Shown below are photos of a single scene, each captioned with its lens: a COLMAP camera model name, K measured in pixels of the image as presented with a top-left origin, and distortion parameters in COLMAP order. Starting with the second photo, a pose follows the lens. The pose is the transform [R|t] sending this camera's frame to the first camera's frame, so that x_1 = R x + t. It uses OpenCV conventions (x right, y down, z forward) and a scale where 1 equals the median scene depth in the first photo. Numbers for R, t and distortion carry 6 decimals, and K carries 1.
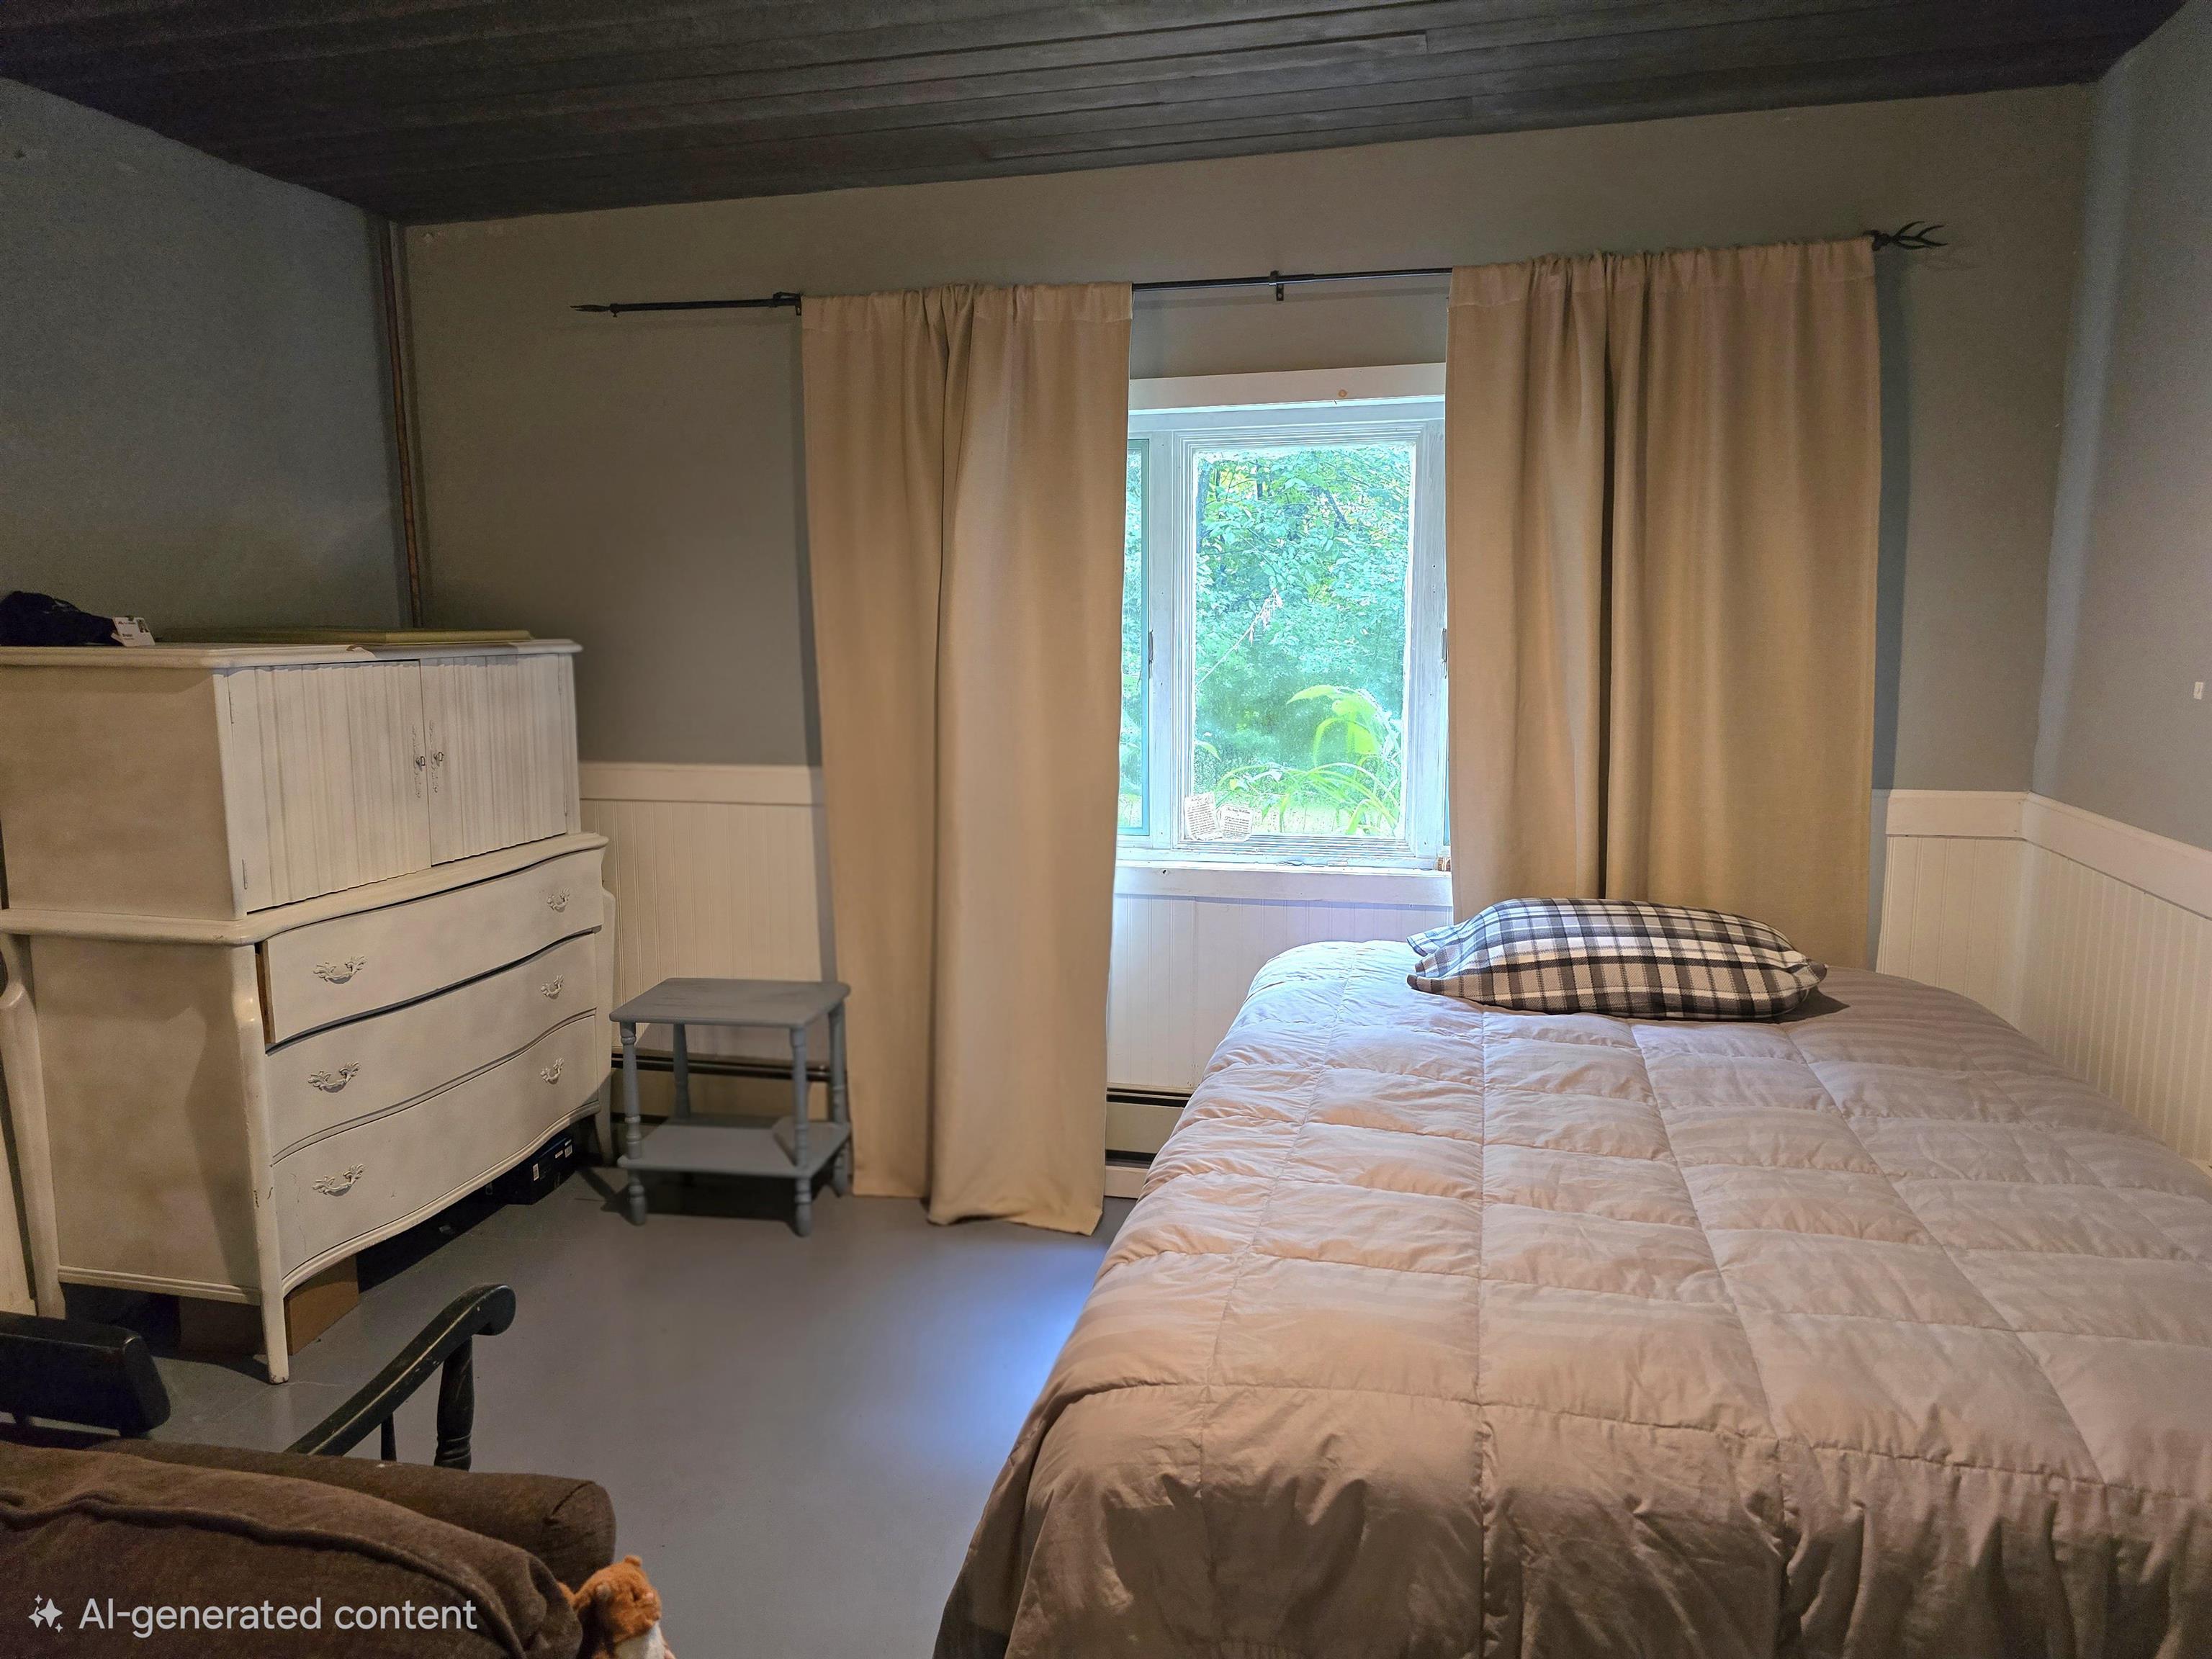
lens RADIAL K [[1478.3, 0, 1102.0], [0, 1478.3, 837.2], [0, 0, 1]] dist [0.060574, -0.045916]
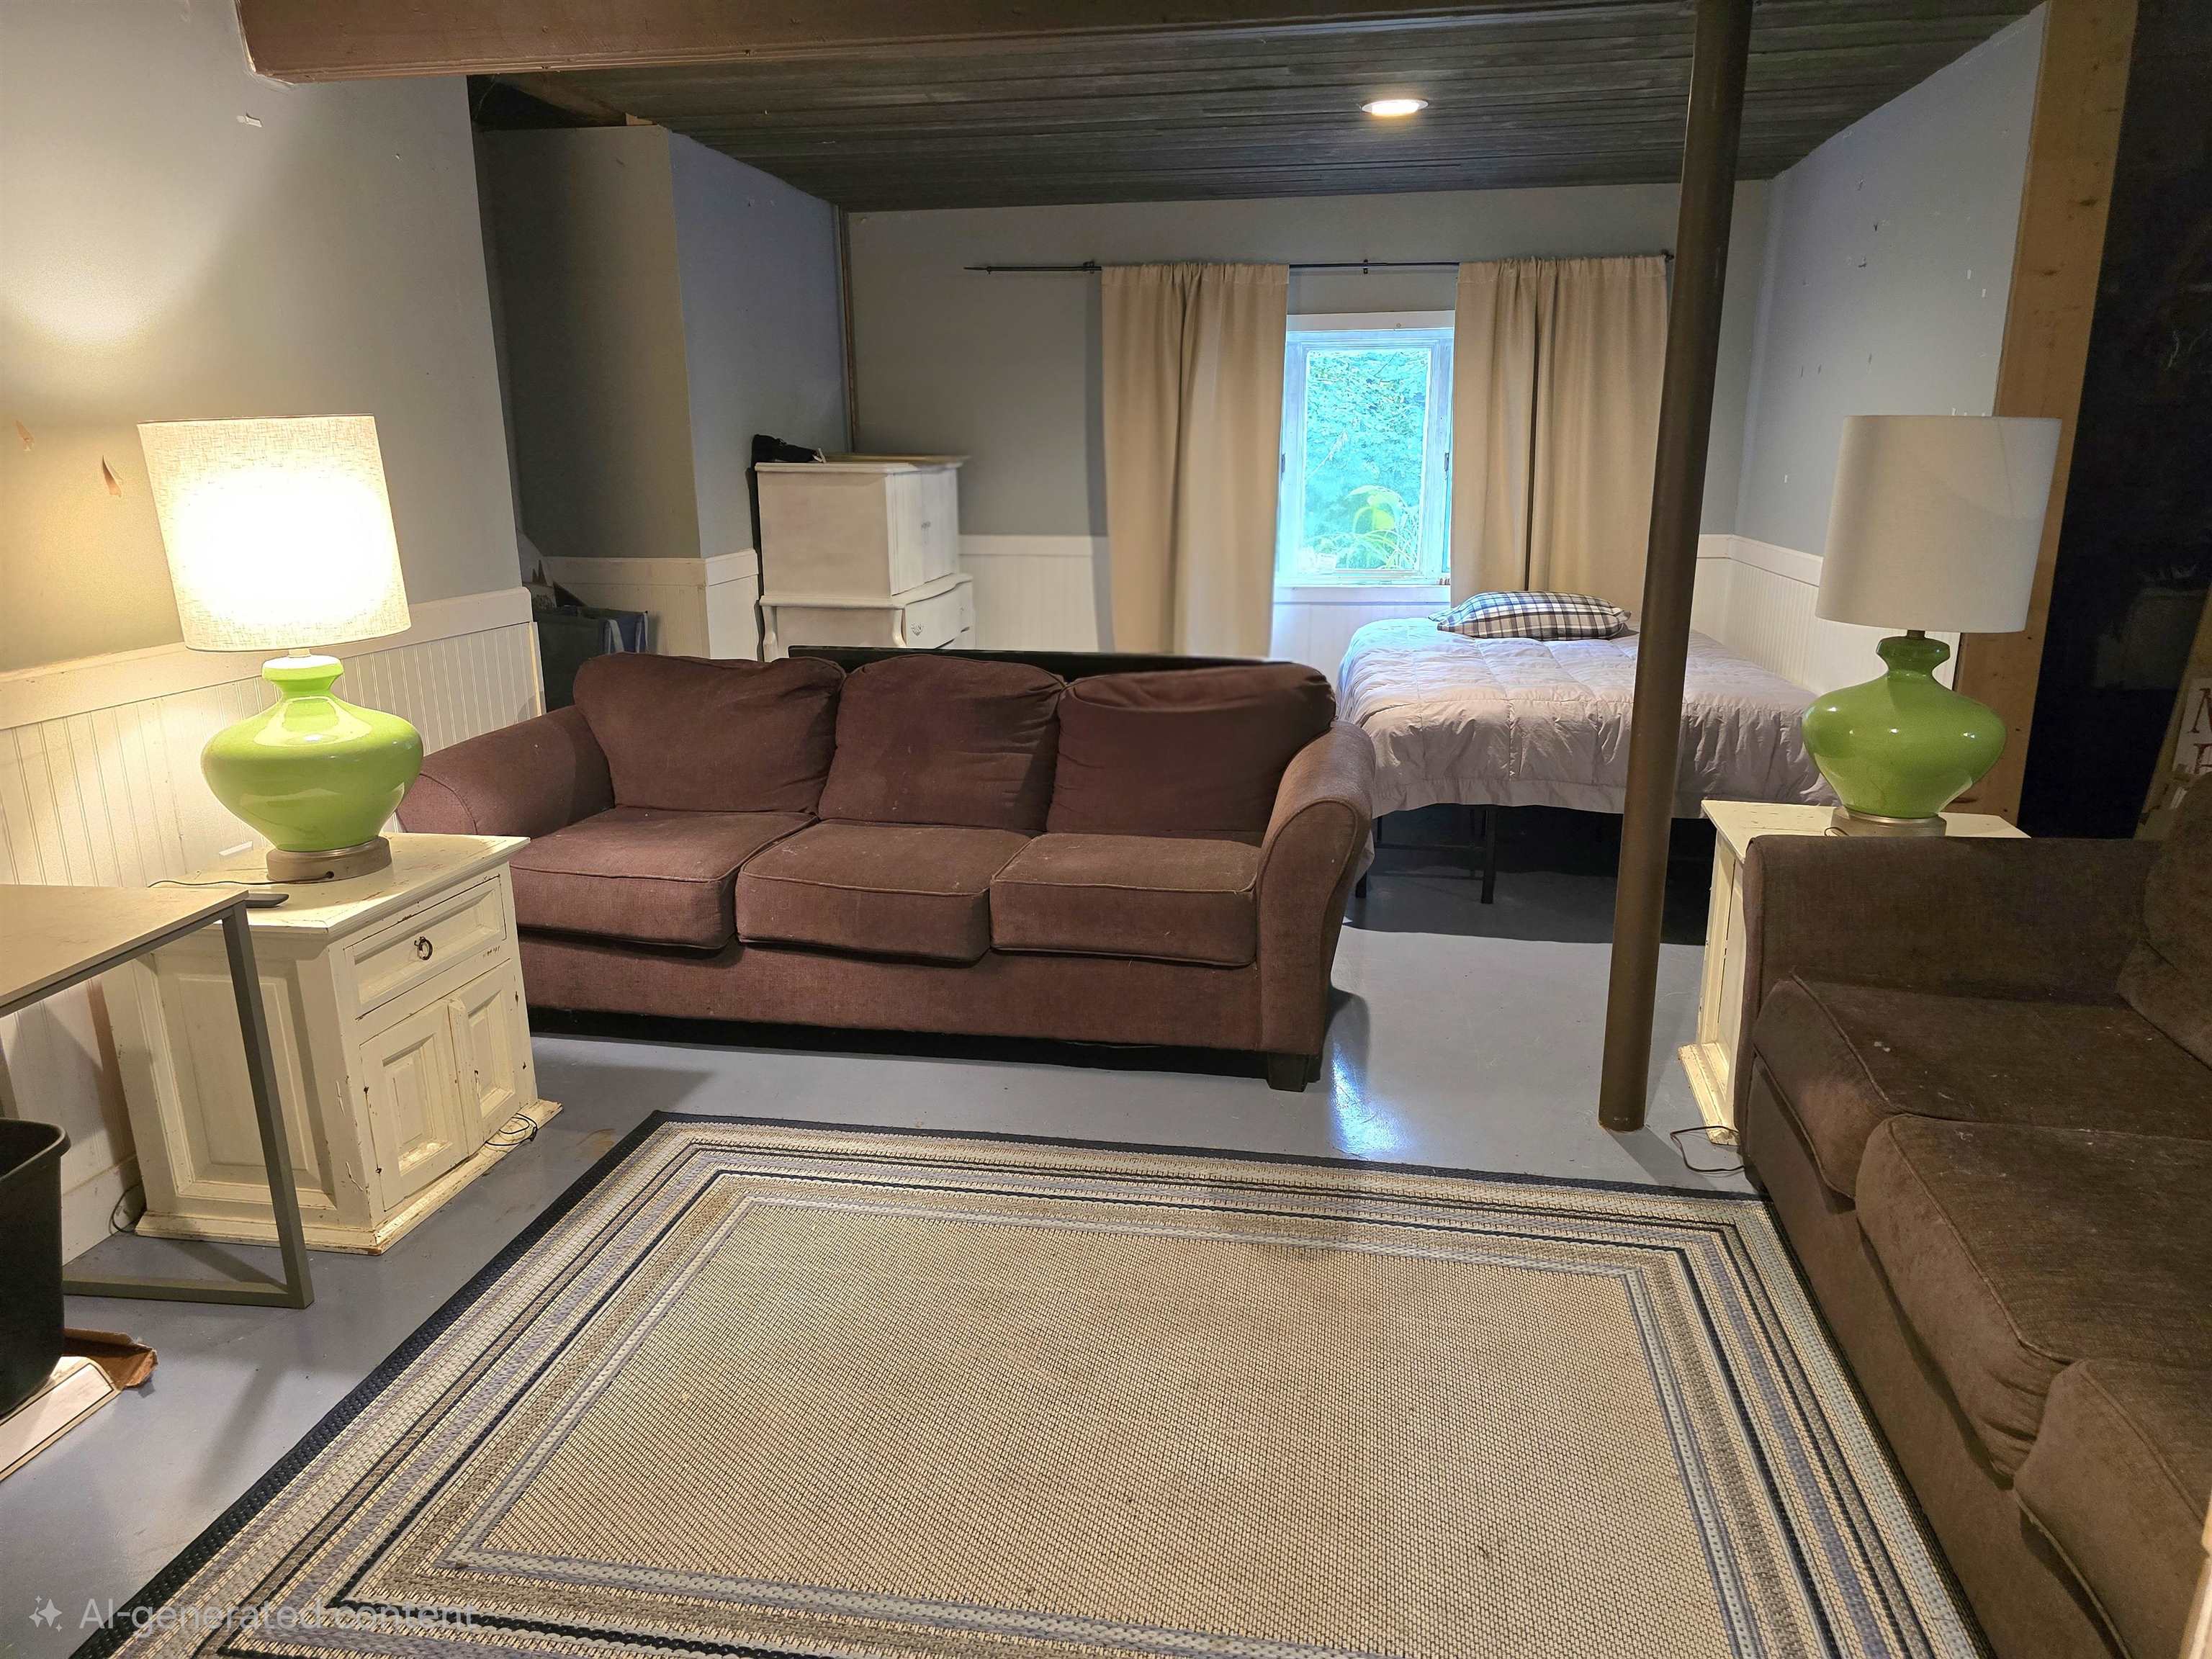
lens RADIAL K [[1480.5, 0, 1106.0], [0, 1480.5, 829.5], [0, 0, 1]] dist [0.064964, -0.054727]
pose [[0.996296, -0.020258, 0.083564, -0.425356], [0.011255, 0.994213, 0.106836, 0.147232], [-0.085245, -0.105500, 0.990759, -1.025747]]
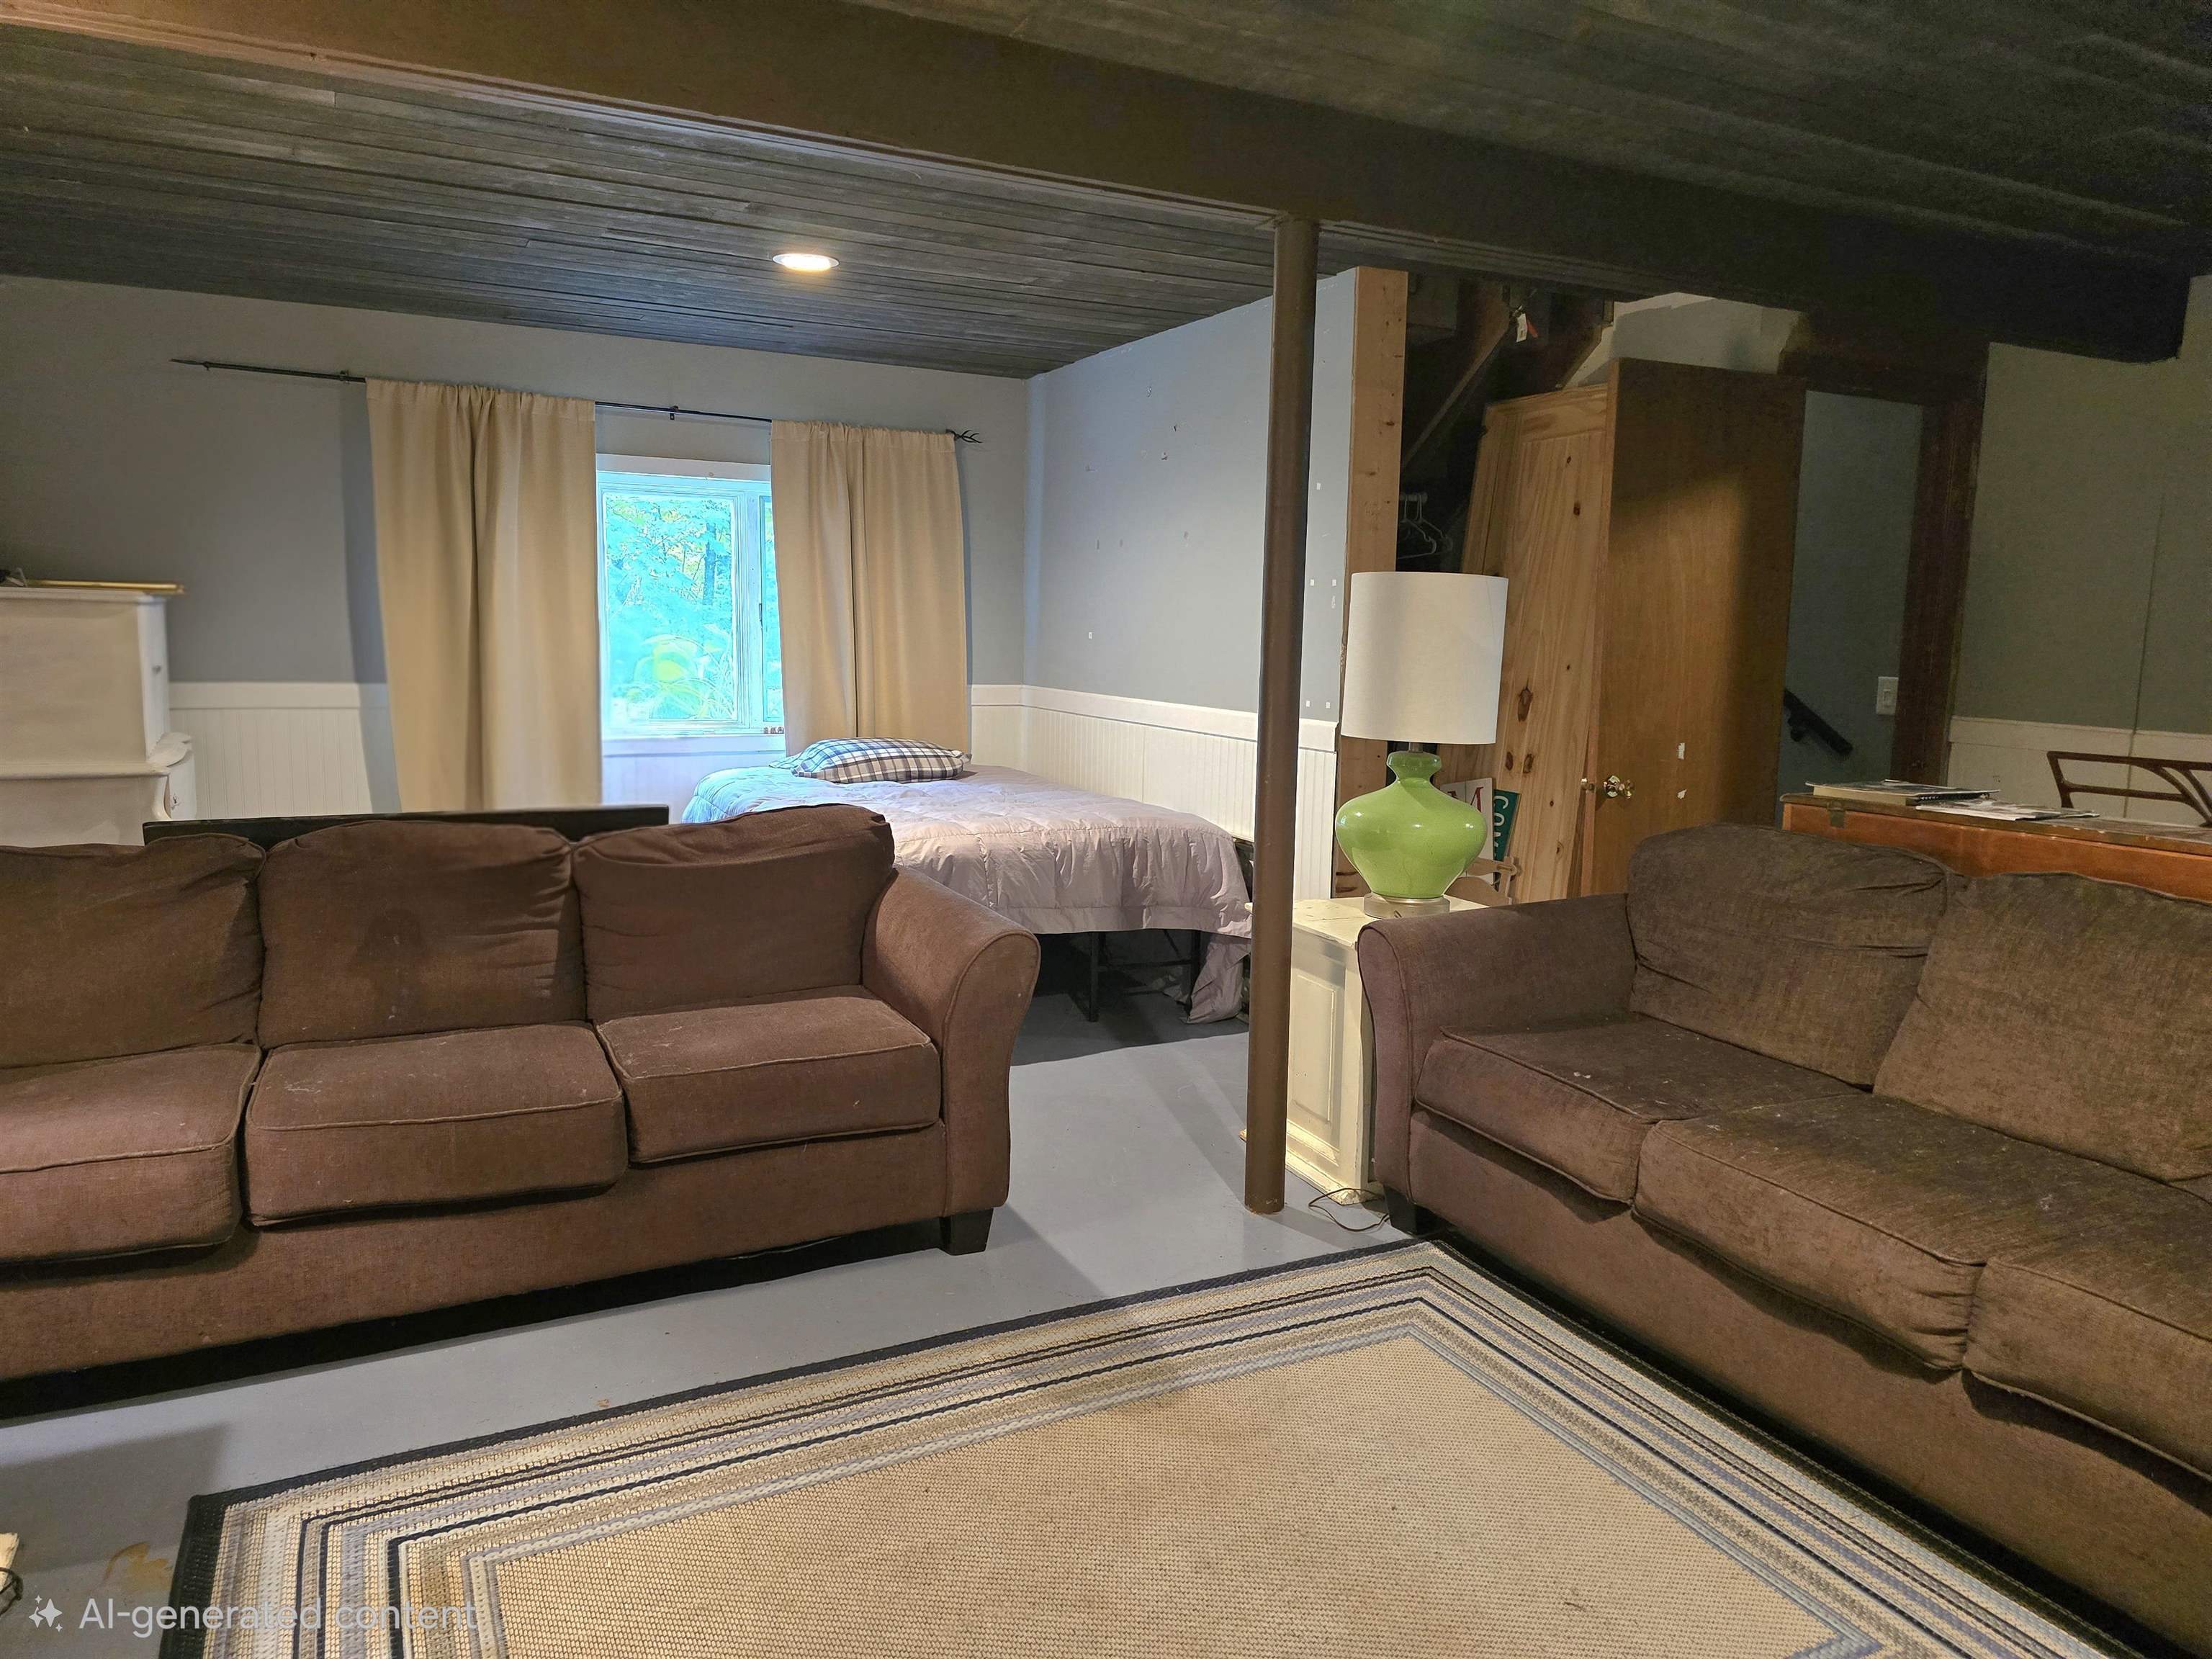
lens RADIAL K [[1480.5, 0, 1106.0], [0, 1480.5, 829.5], [0, 0, 1]] dist [0.064964, -0.054727]
pose [[0.751776, -0.071309, 0.655552, -0.806593], [0.072682, 0.997039, 0.025105, 0.148313], [-0.655401, 0.028774, 0.754733, -0.802019]]
